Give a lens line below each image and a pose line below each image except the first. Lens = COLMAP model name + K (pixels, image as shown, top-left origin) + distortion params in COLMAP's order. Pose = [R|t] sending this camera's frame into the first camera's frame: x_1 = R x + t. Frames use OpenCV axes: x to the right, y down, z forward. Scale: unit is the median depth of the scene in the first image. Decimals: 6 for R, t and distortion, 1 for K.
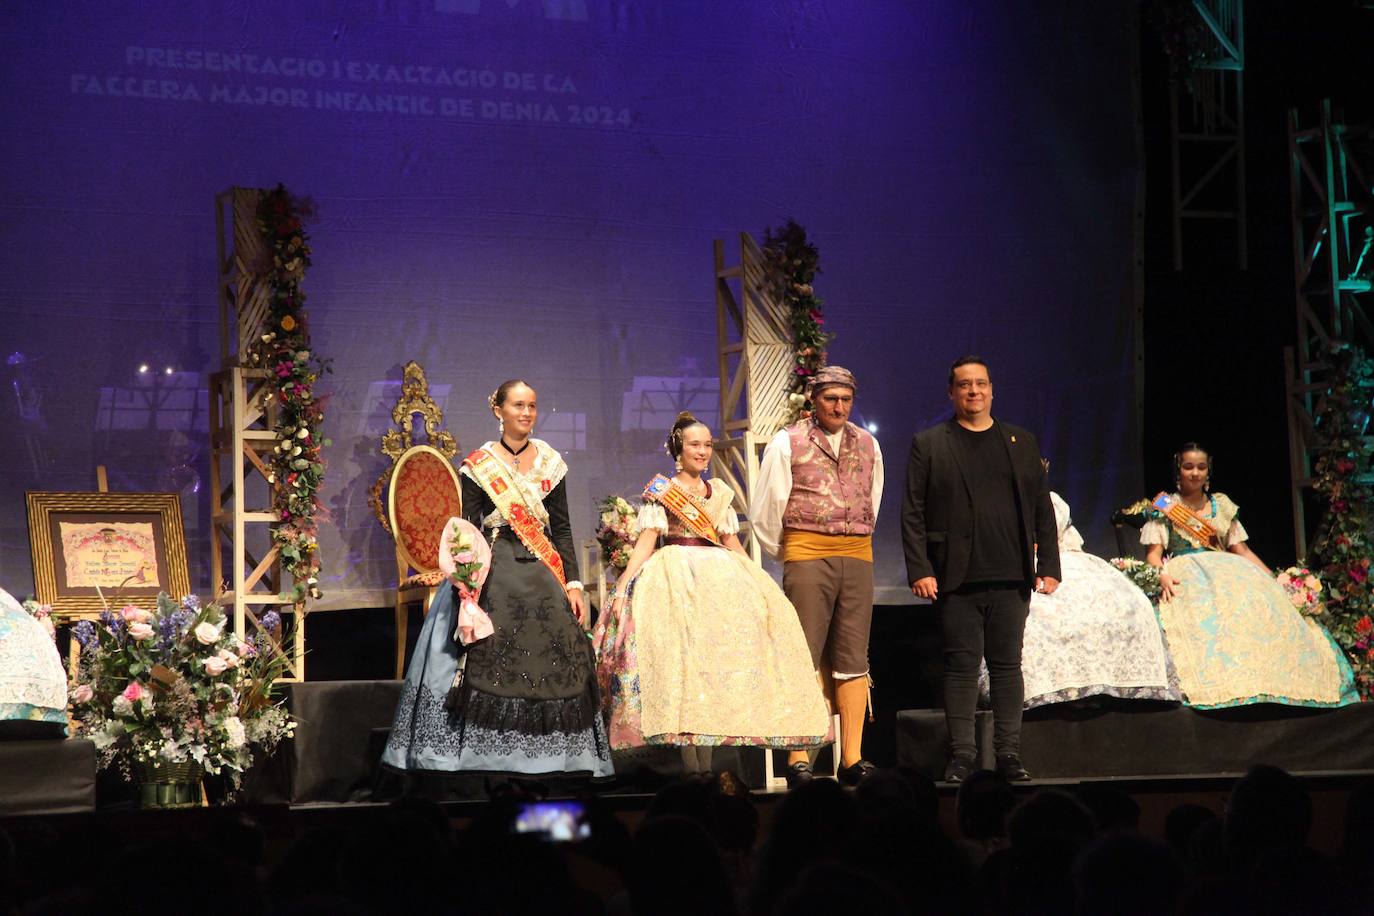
lens RADIAL K [[4073.5, 0, 684.8], [0, 4073.5, 437.9], [0, 0, 1]] dist [0.754275, 0.000000]
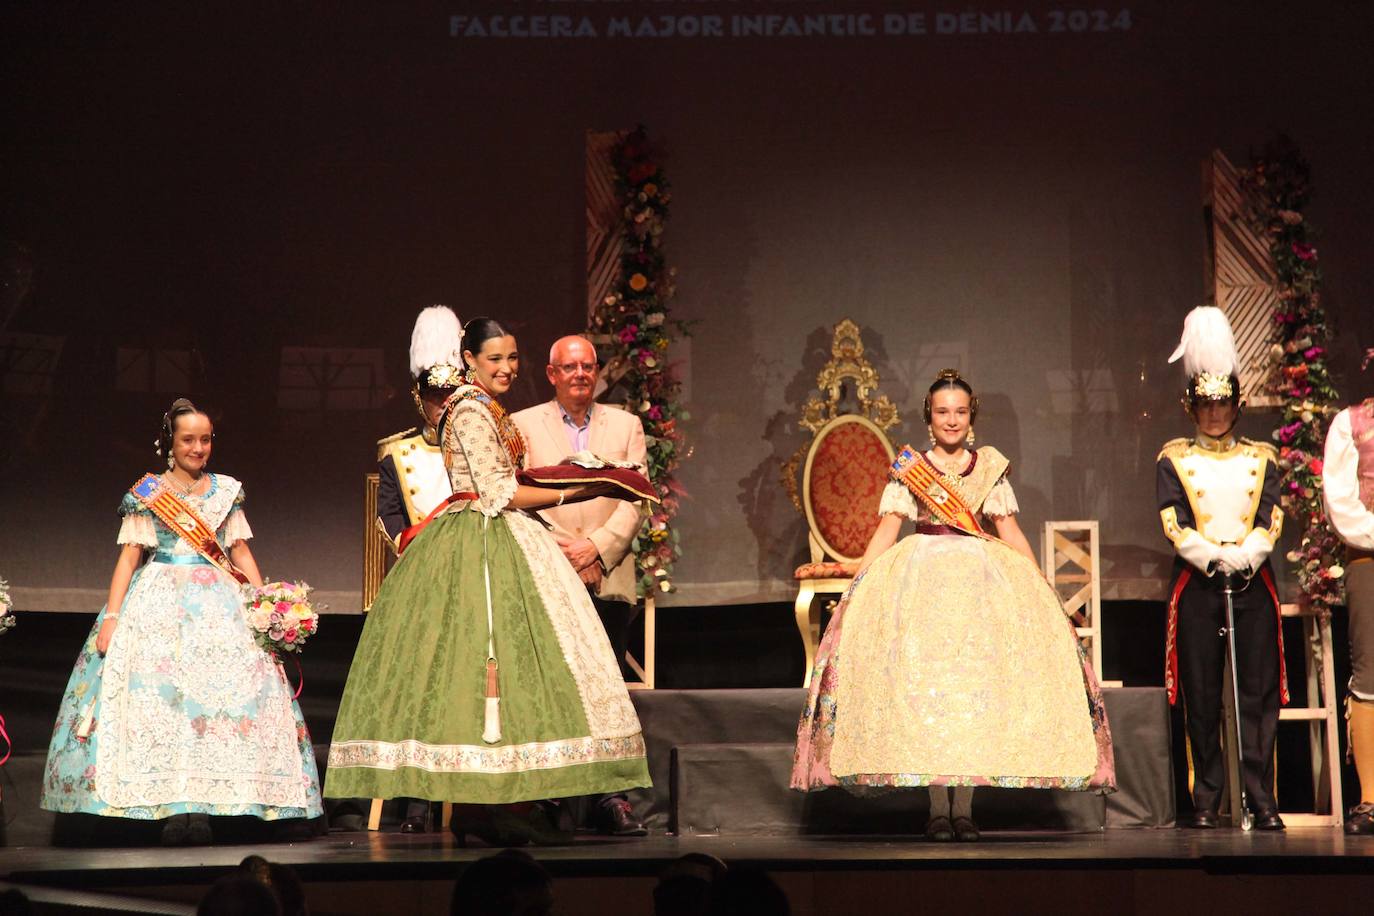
lens RADIAL K [[4073.5, 0, 699.1], [0, 4073.5, 440.2], [0, 0, 1]] dist [0.754275, 0.000000]
pose [[0.898649, -0.012278, -0.438496, 0.292742], [0.018176, 0.999792, 0.009254, -0.001557], [0.438291, -0.016286, 0.898686, 0.205967]]
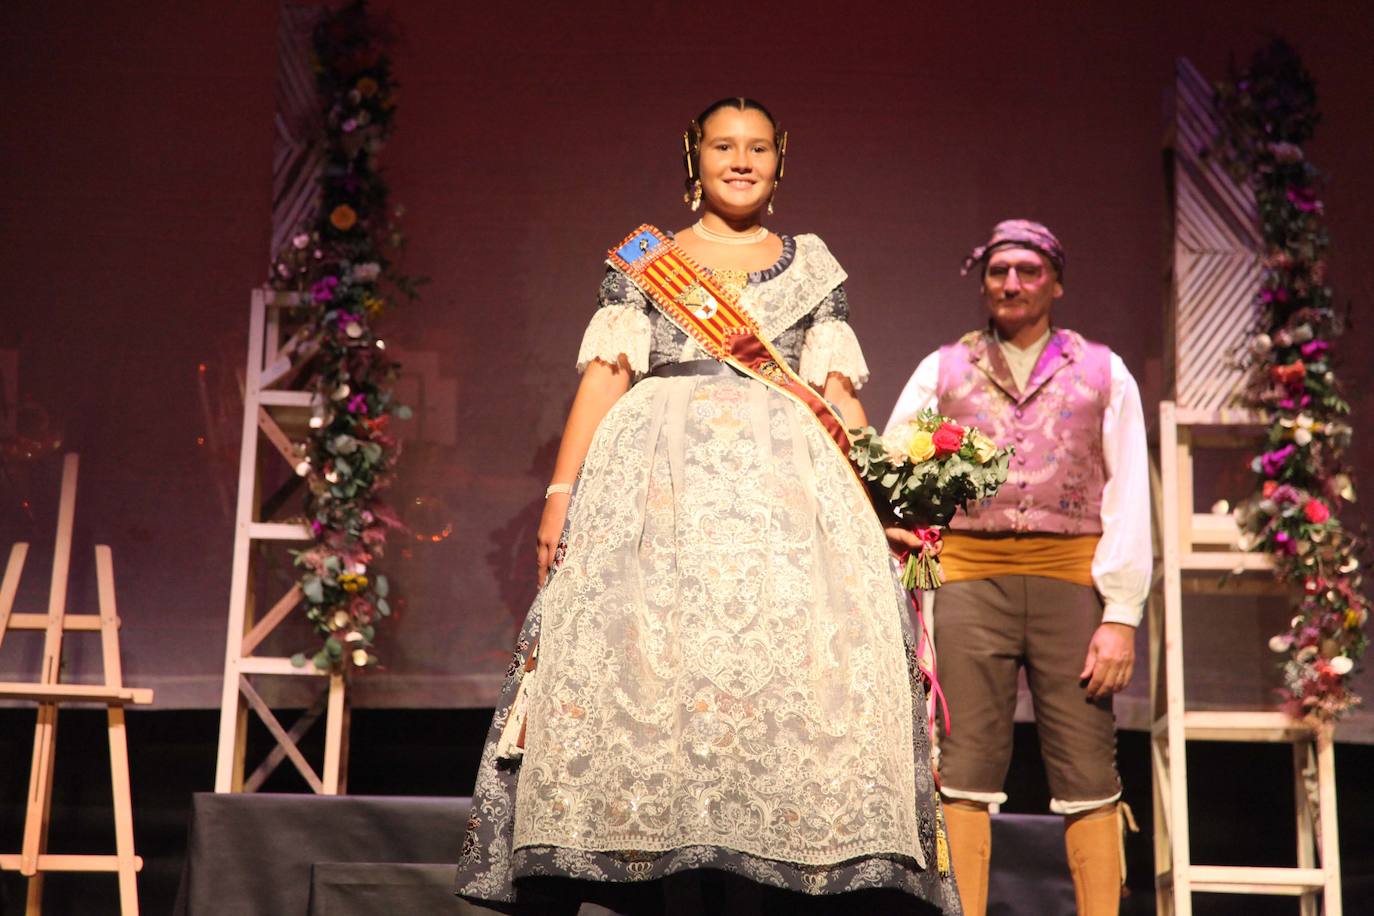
lens RADIAL K [[4073.5, 0, 681.5], [0, 4073.5, 414.7], [0, 0, 1]] dist [0.754275, 0.000000]
pose [[0.895138, -0.018048, -0.445424, 0.213807], [-0.017616, 0.996968, -0.075799, 0.045487], [0.445441, 0.075697, 0.892106, 0.464896]]
